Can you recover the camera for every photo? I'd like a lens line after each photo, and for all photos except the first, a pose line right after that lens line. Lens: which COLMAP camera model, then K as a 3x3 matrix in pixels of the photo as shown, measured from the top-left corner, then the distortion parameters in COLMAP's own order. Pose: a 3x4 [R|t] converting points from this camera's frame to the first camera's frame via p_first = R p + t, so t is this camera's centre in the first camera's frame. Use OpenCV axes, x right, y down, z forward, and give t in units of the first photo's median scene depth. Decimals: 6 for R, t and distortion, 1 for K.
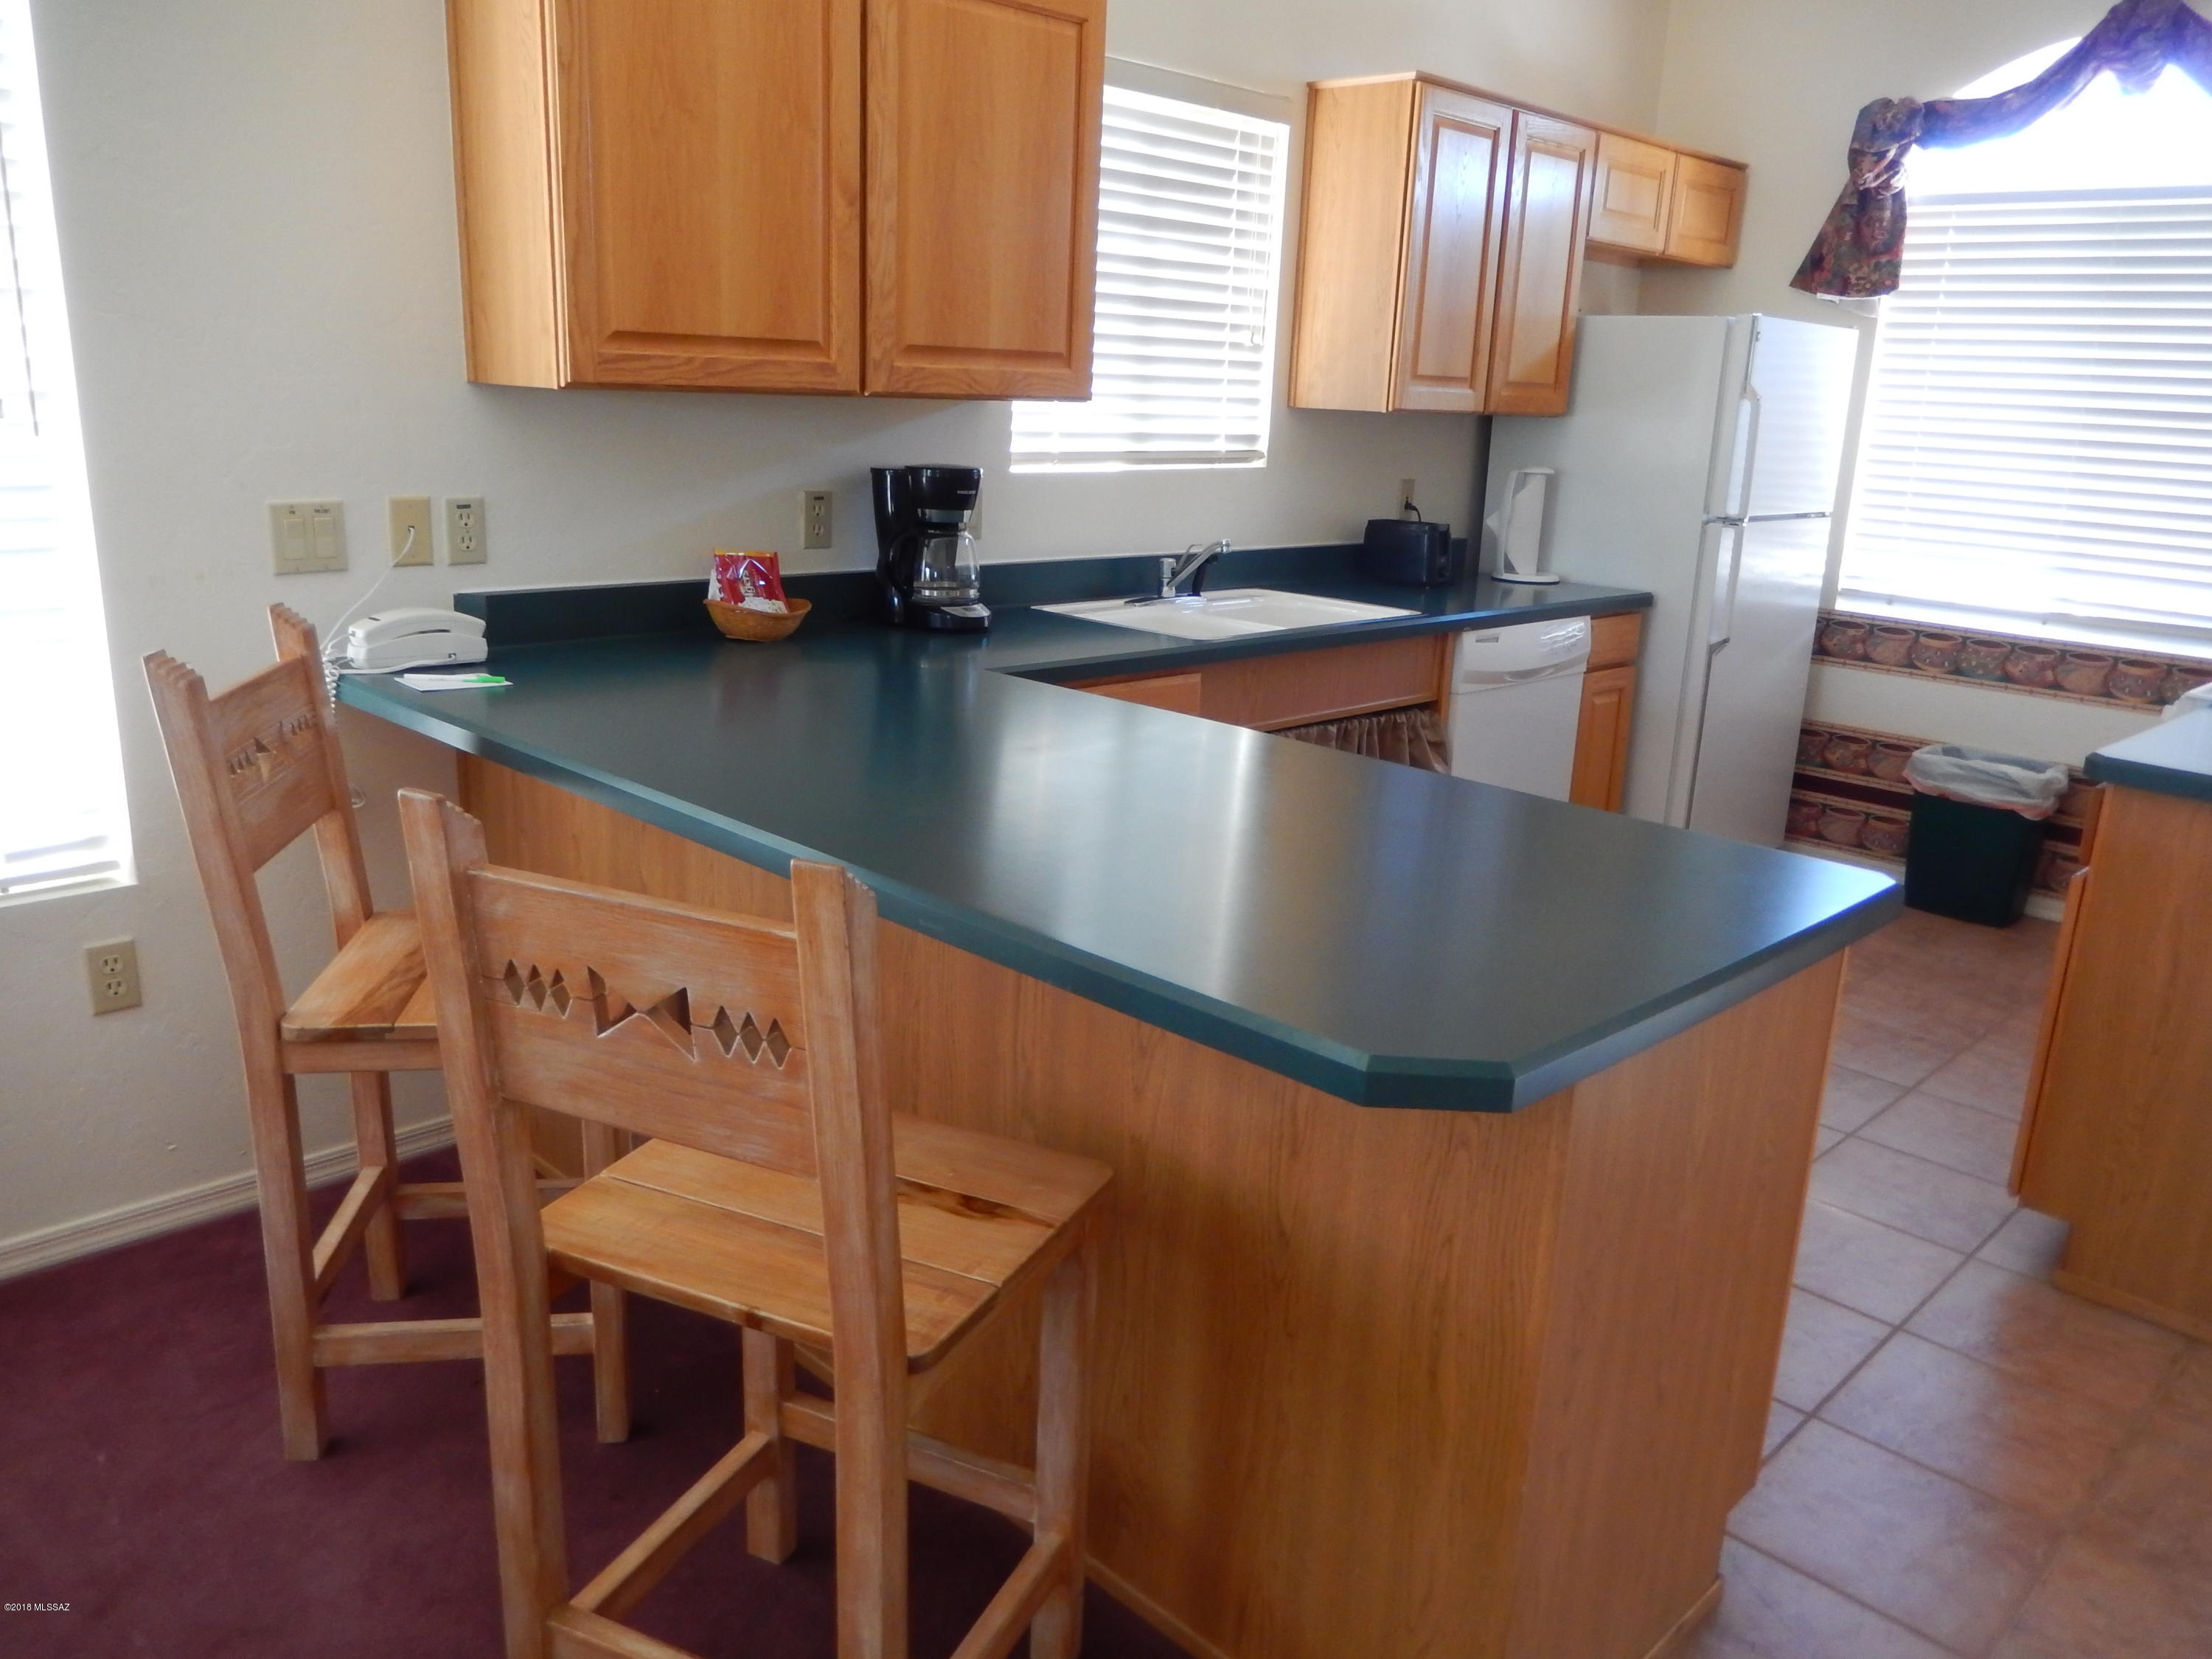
lens RADIAL K [[1665.3, 0, 1106.0], [0, 1665.3, 829.5], [0, 0, 1]] dist [-0.038281, 0.017779]
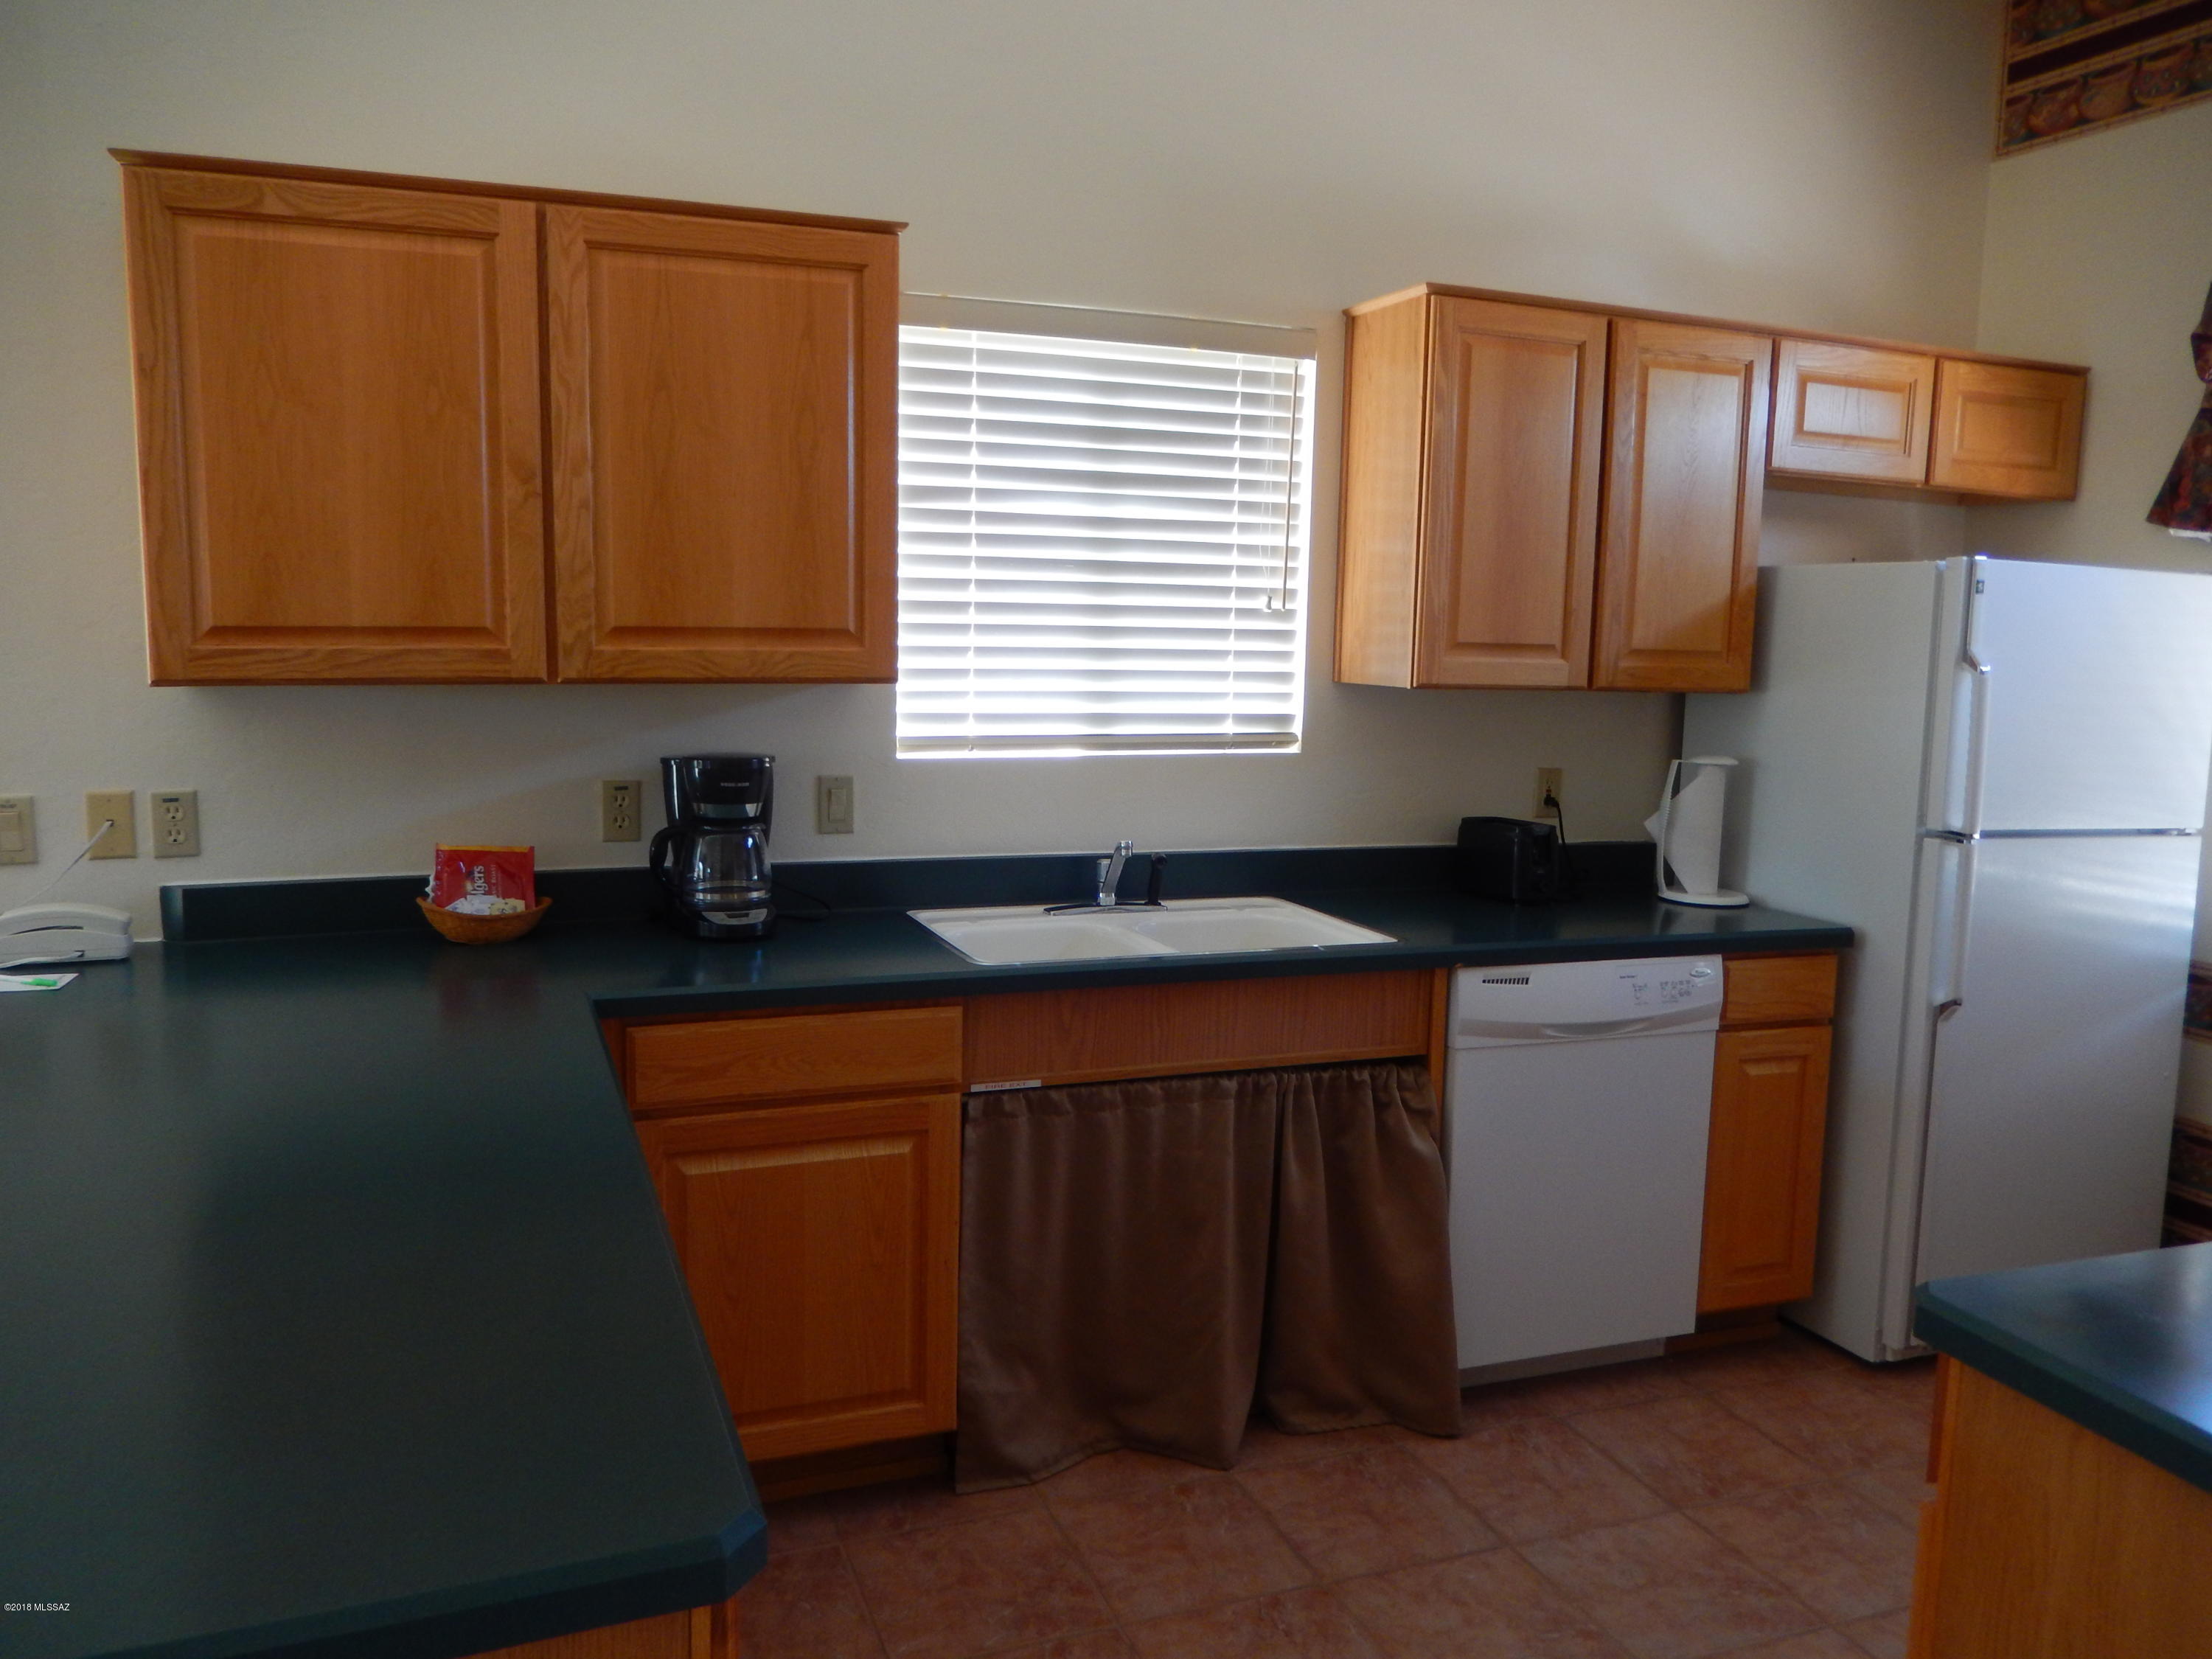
lens RADIAL K [[1665.3, 0, 1106.0], [0, 1665.3, 829.5], [0, 0, 1]] dist [-0.038281, 0.017779]
pose [[0.904043, 0.038658, -0.425690, 0.373390], [-0.100669, 0.987144, -0.124145, -0.067727], [0.415419, 0.155086, 0.896312, 0.219363]]
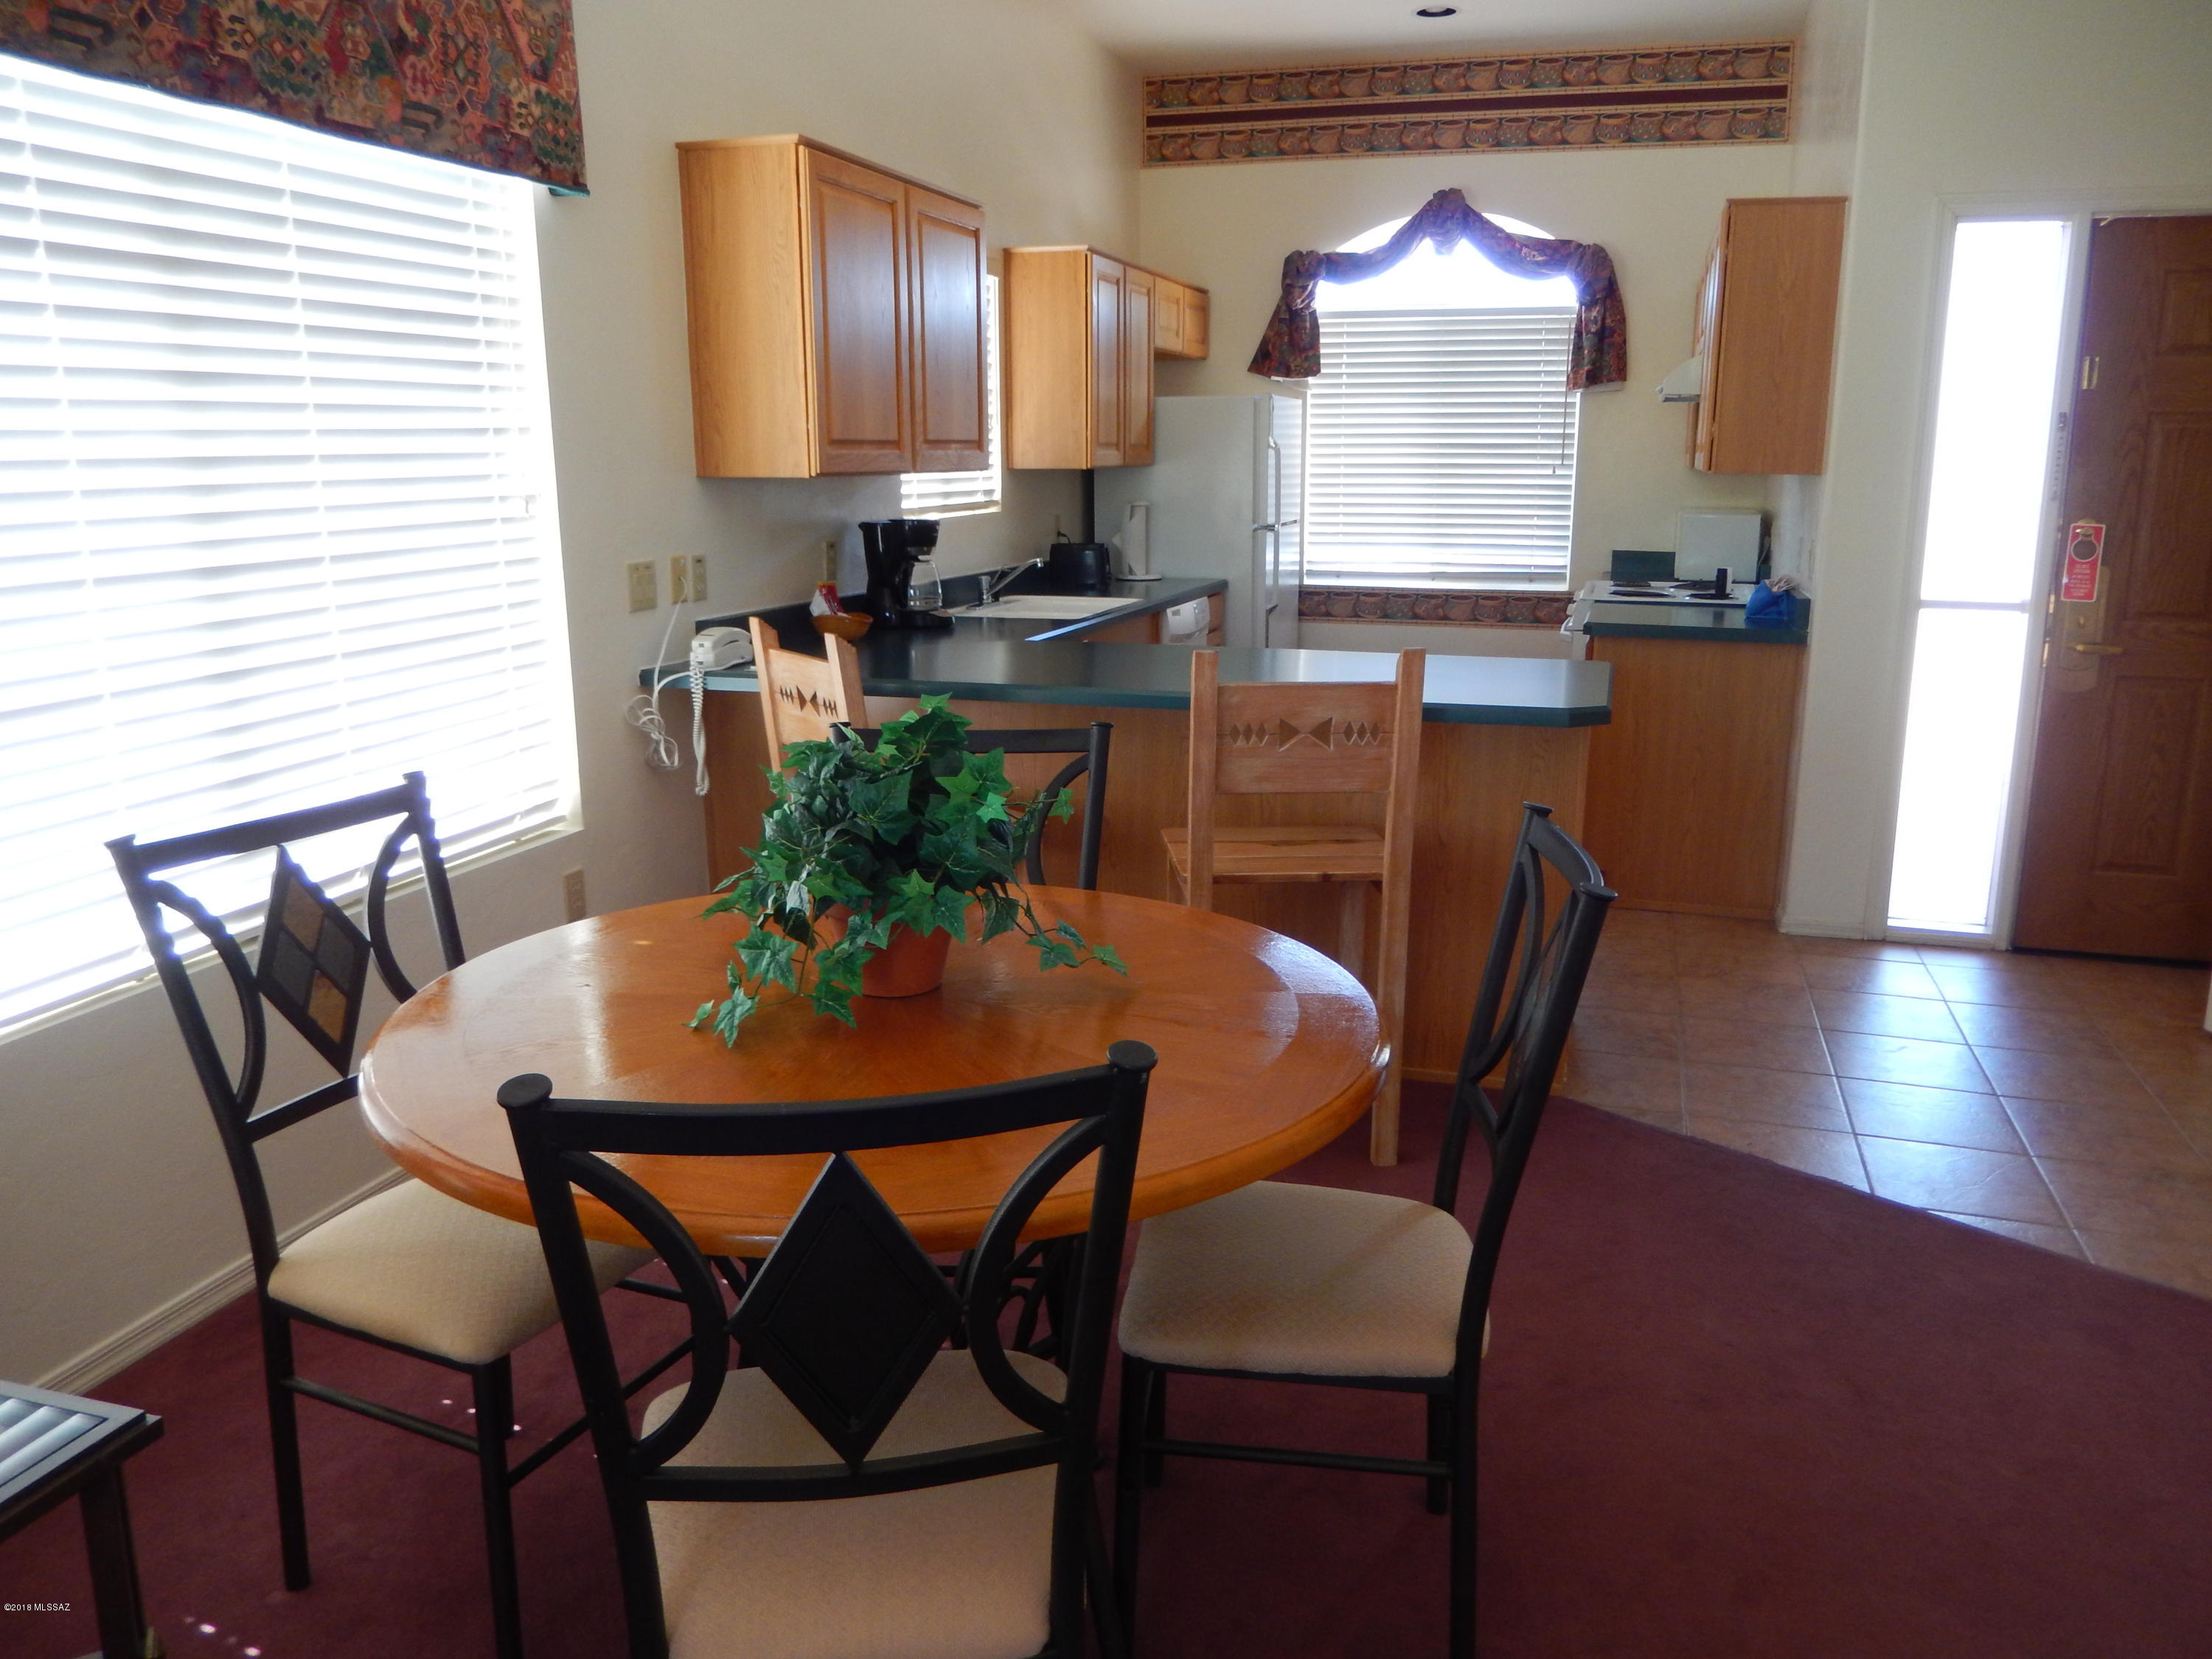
lens RADIAL K [[1665.3, 0, 1106.0], [0, 1665.3, 829.5], [0, 0, 1]] dist [-0.038281, 0.017779]
pose [[0.883496, -0.144887, 0.445469, -0.511391], [0.159123, 0.987243, 0.005508, 0.059723], [-0.440585, 0.066018, 0.895280, -0.308027]]
